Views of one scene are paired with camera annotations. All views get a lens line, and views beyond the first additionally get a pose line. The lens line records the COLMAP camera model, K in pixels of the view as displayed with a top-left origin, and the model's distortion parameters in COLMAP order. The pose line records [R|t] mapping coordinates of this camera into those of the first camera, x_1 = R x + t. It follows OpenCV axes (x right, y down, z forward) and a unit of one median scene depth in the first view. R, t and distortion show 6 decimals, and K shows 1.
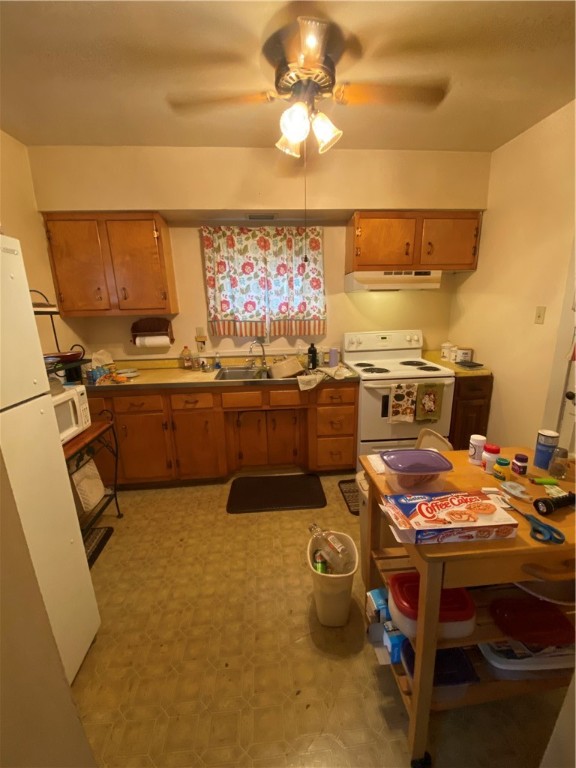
lens RADIAL K [[310.4, 0, 289.7], [0, 310.4, 383.0], [0, 0, 1]] dist [0.000535, -0.000017]
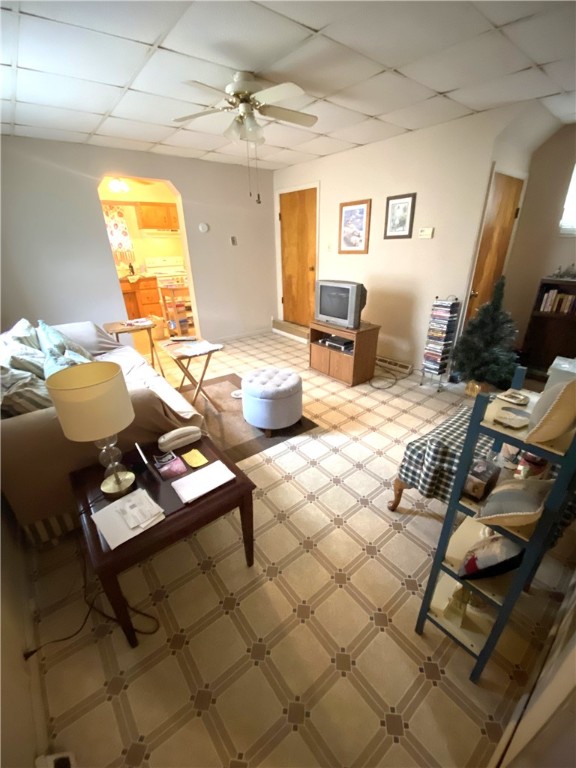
lens RADIAL K [[310.4, 0, 289.1], [0, 310.4, 383.7], [0, 0, 1]] dist [0.000535, -0.000017]
pose [[0.829838, -0.228952, 0.508871, -0.316753], [0.132875, 0.966794, 0.218298, 0.379397], [-0.541954, -0.113535, 0.832704, -1.578098]]
